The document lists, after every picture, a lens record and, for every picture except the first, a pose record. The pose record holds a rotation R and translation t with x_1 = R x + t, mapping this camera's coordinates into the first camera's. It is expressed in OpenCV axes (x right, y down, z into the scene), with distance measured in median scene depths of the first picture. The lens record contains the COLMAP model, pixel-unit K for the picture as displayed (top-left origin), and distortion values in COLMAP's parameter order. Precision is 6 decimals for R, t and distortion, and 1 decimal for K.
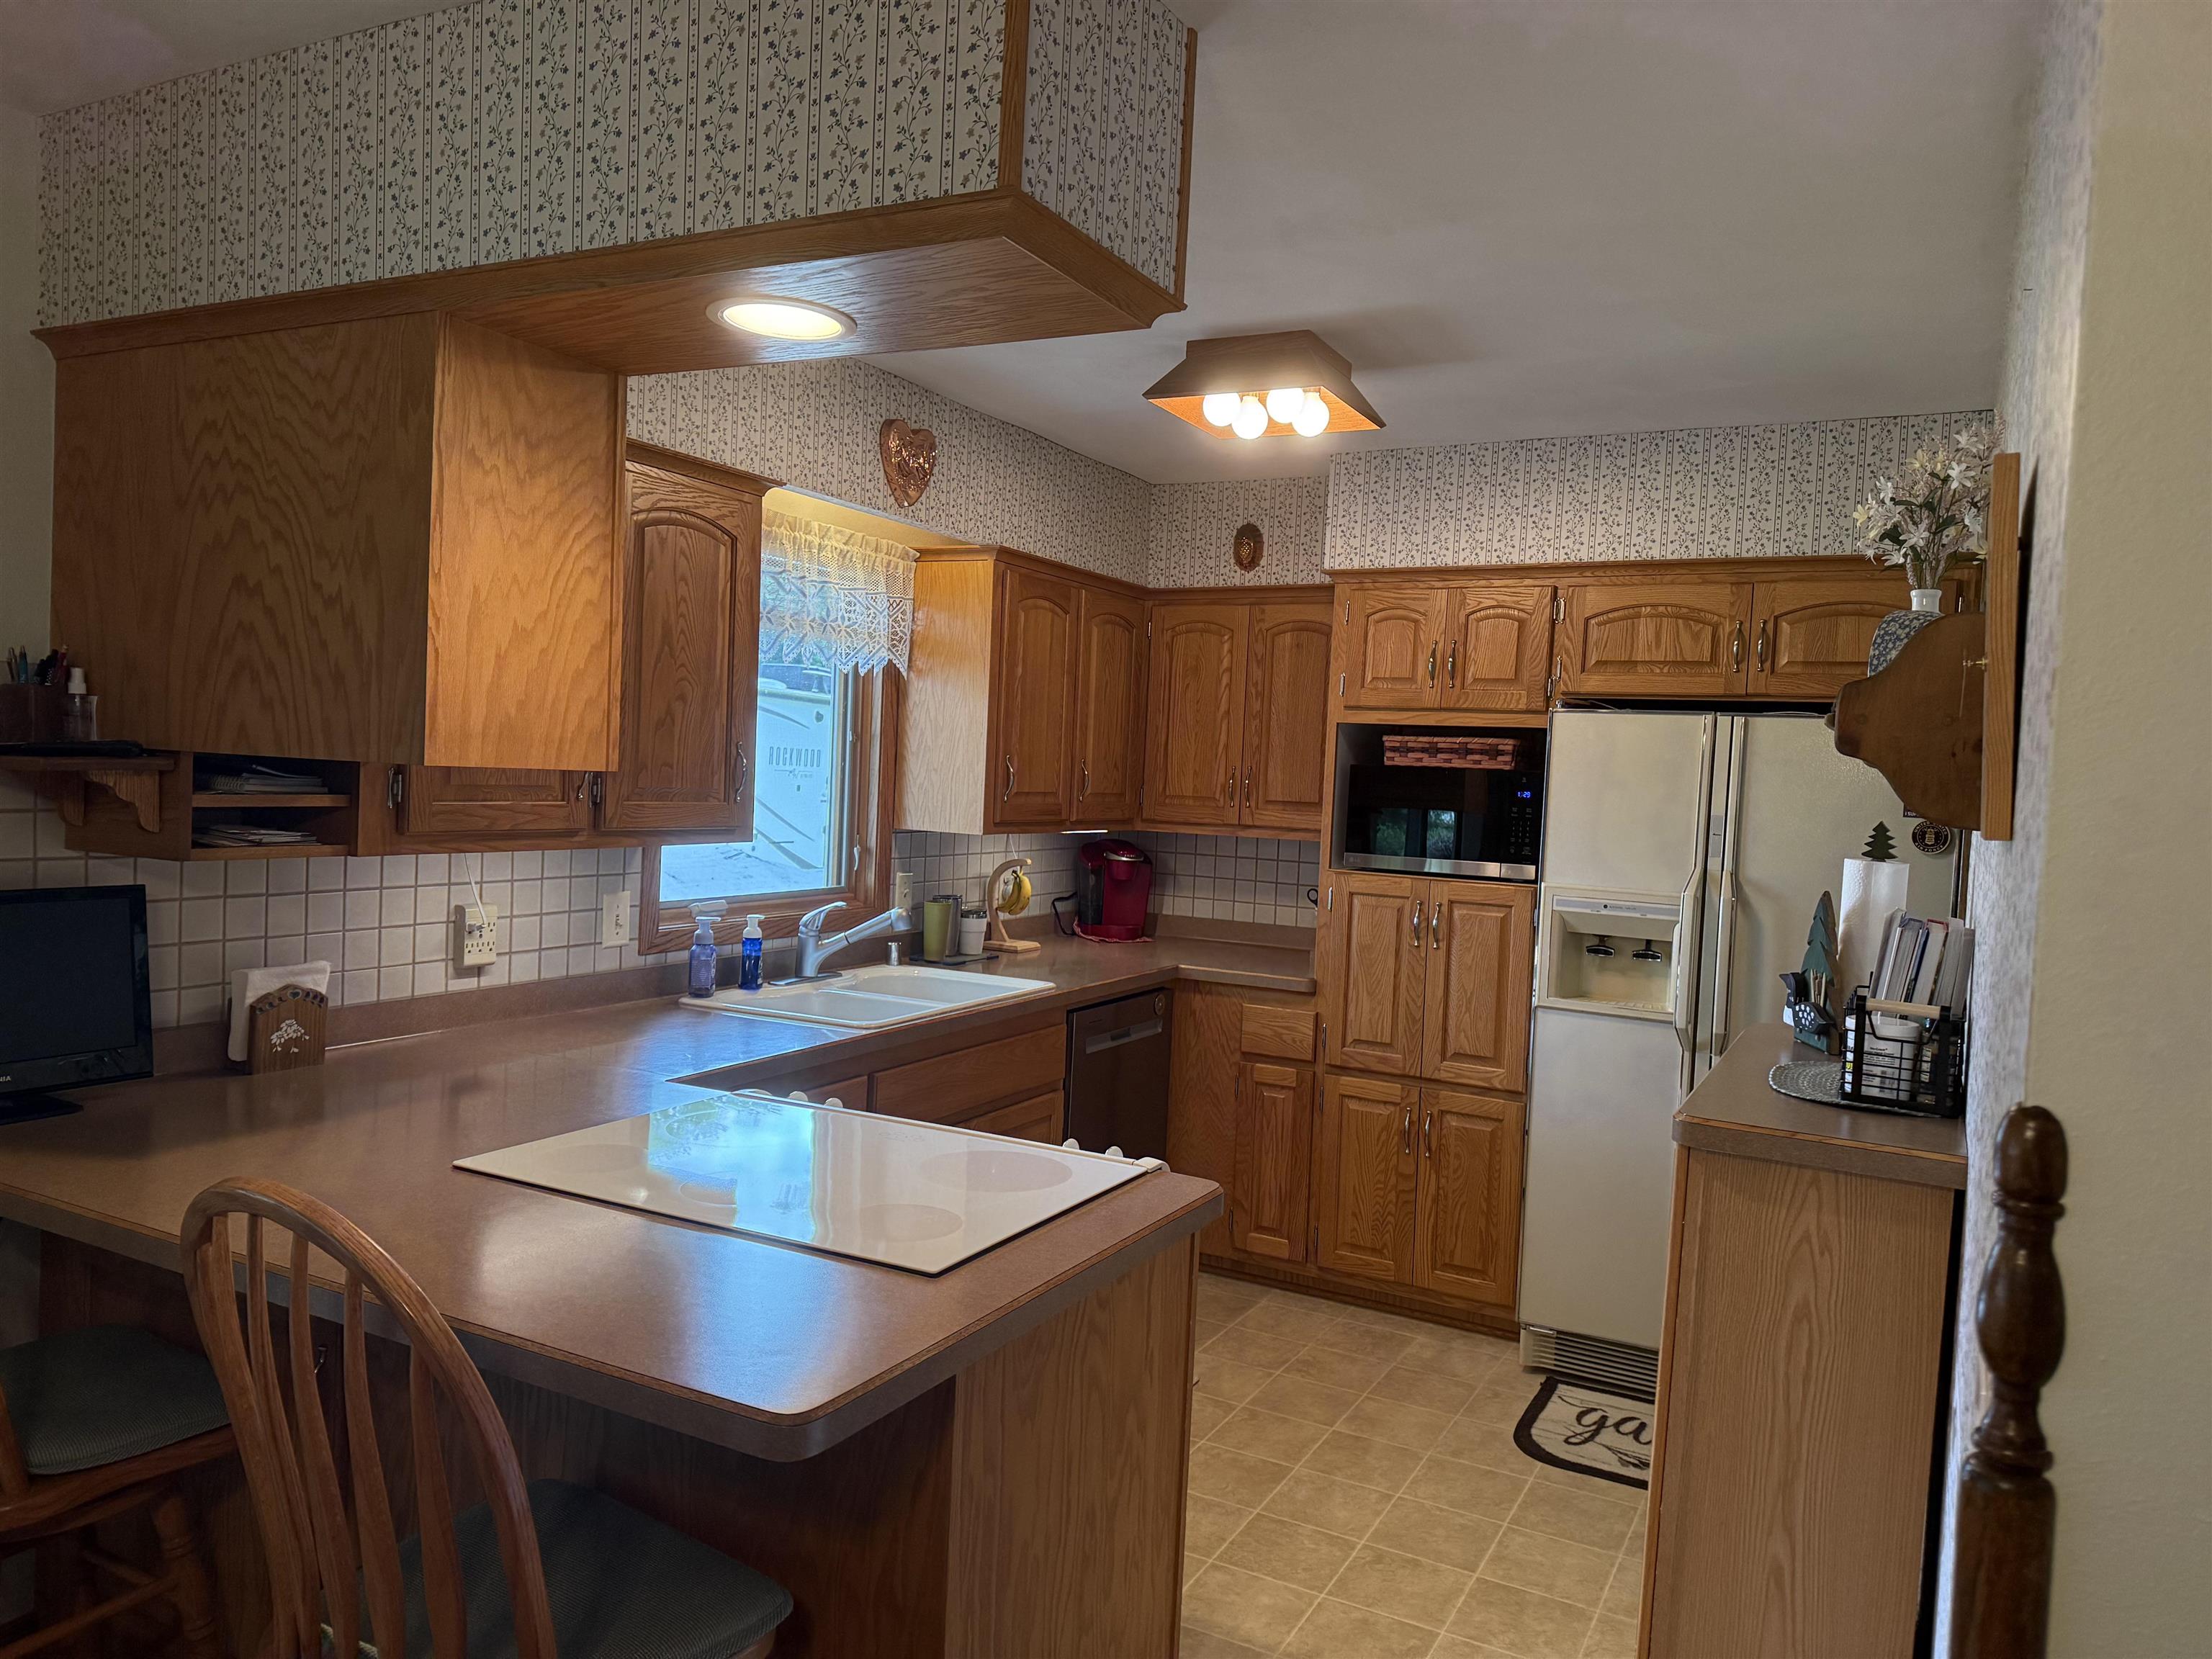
lens RADIAL K [[1553.8, 0, 1062.4], [0, 1553.8, 853.5], [0, 0, 1]] dist [0.035862, -0.026395]
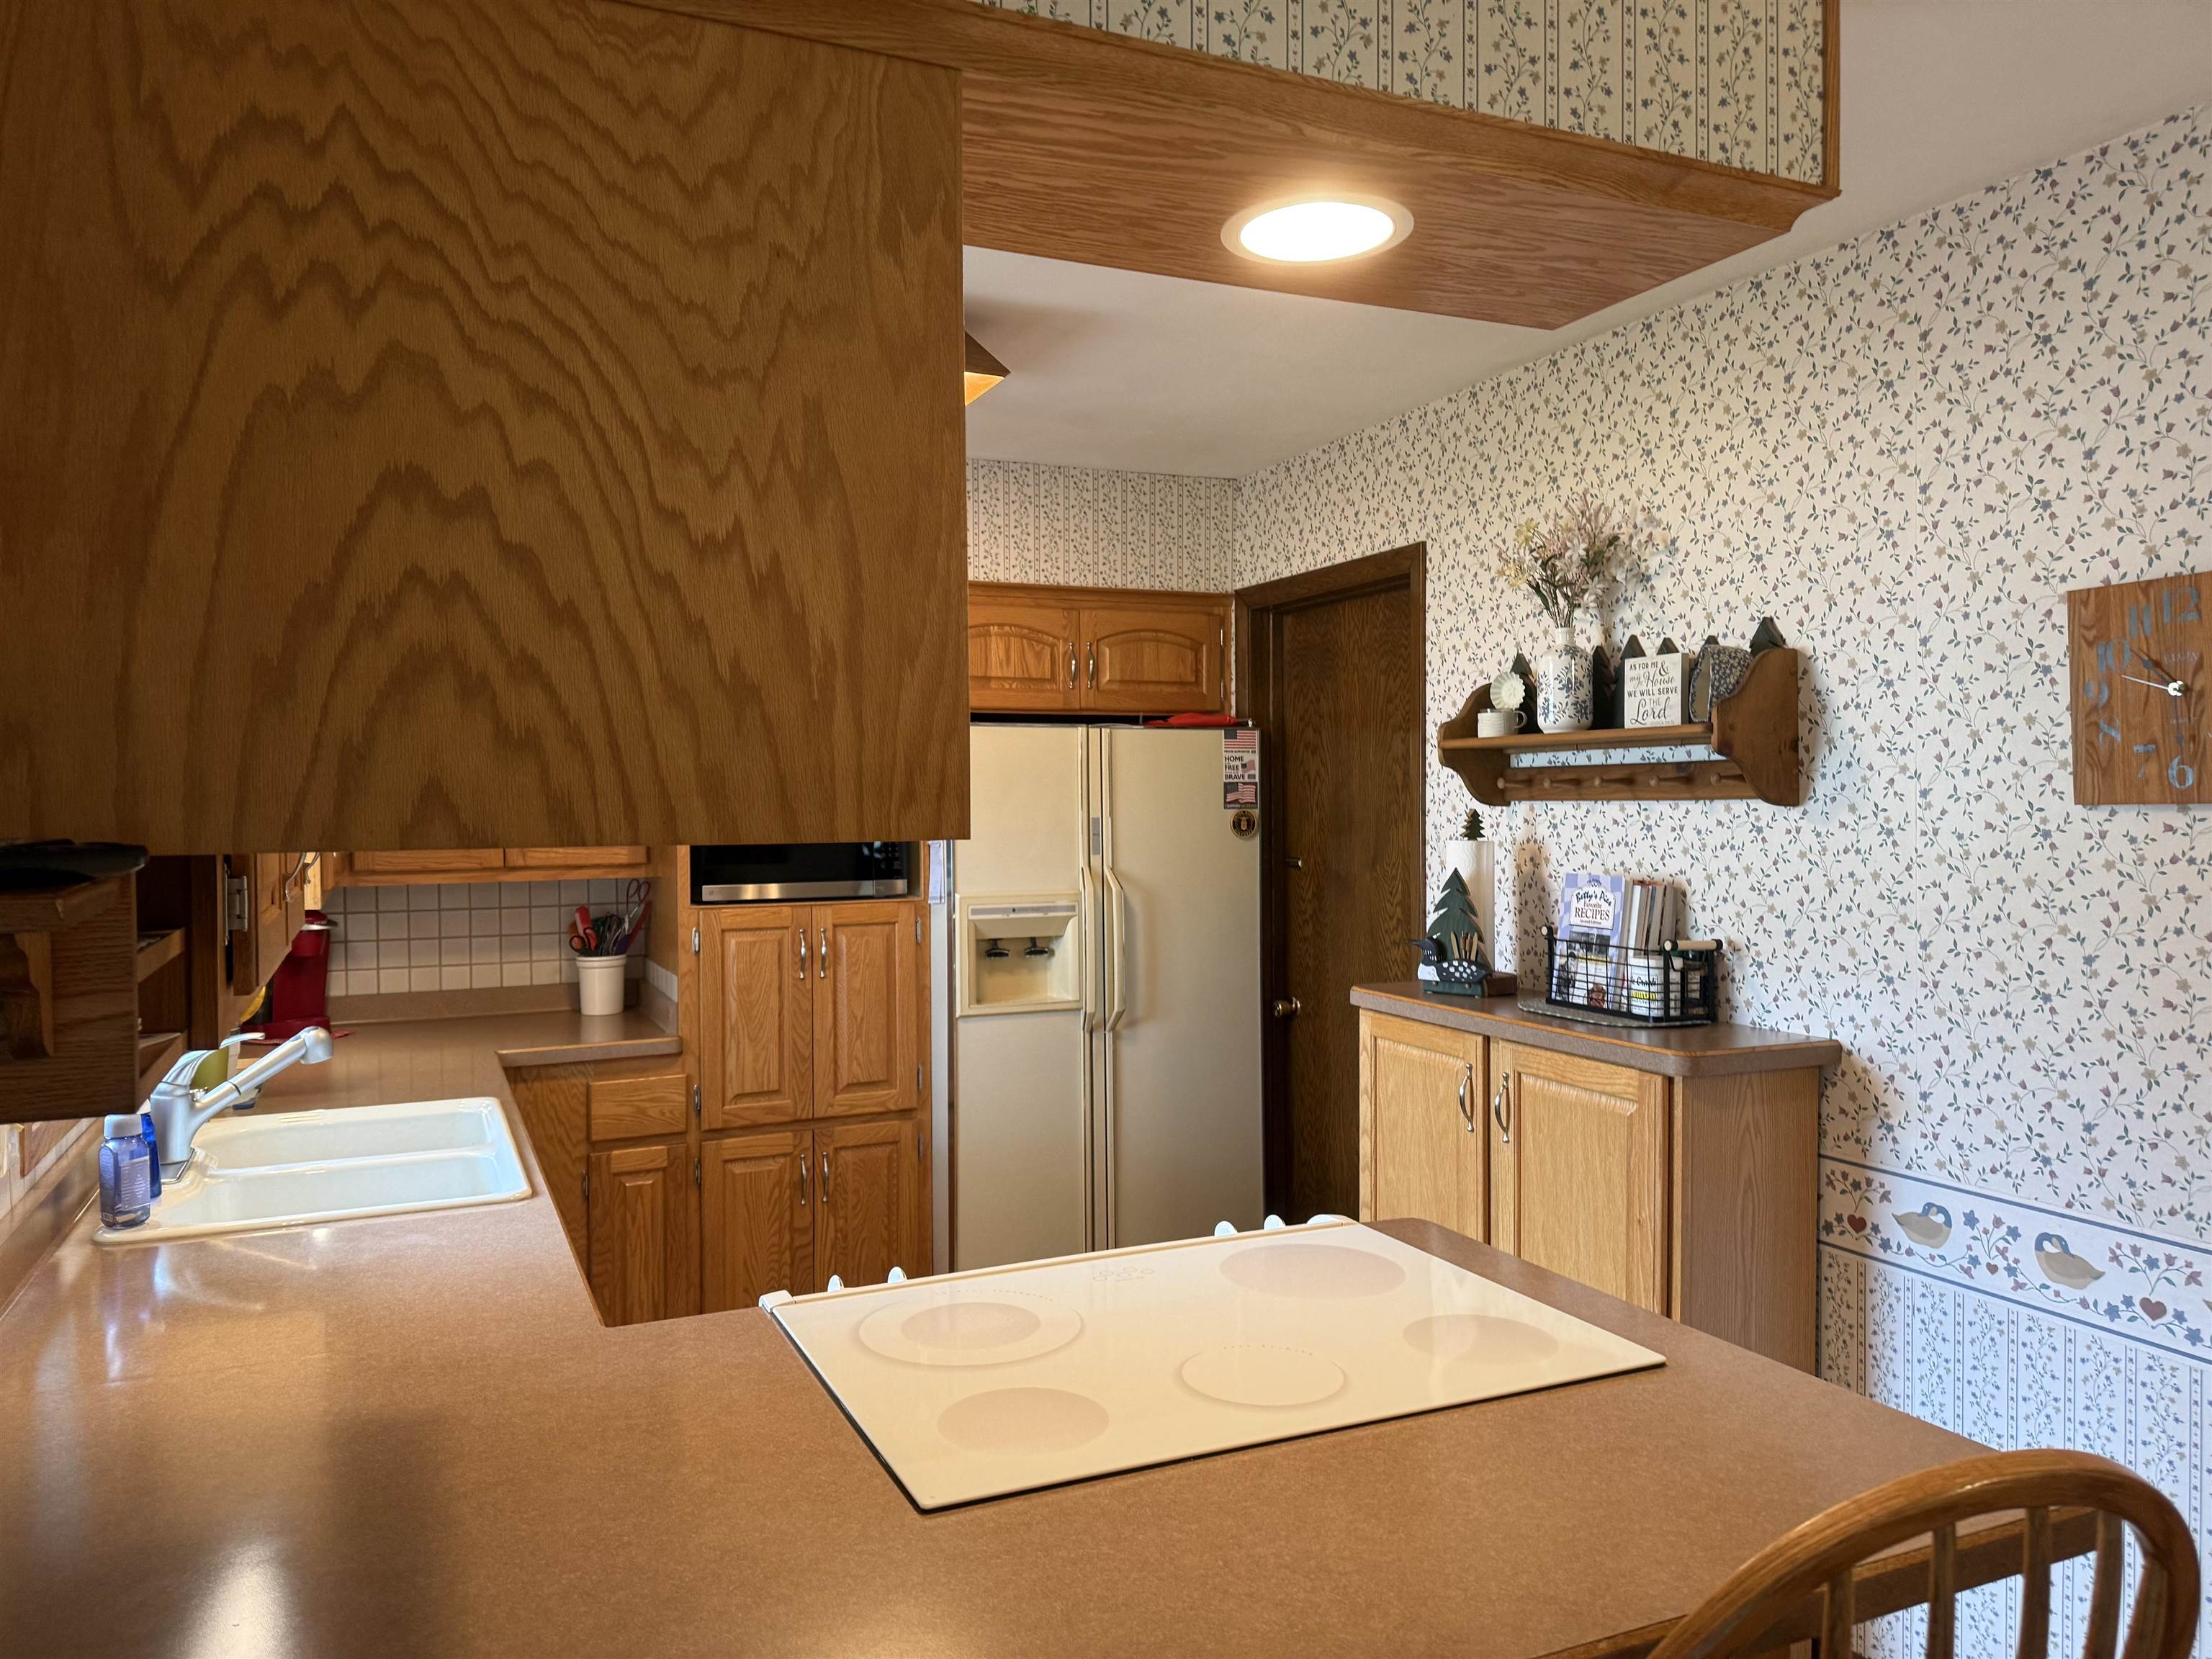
lens RADIAL K [[1553.8, 0, 1105.7], [0, 1553.8, 815.9], [0, 0, 1]] dist [0.035862, -0.026395]
pose [[0.604593, -0.058967, 0.794349, -0.774729], [0.083698, 0.996438, 0.010264, -0.062392], [-0.792125, 0.060280, 0.607375, 0.558861]]
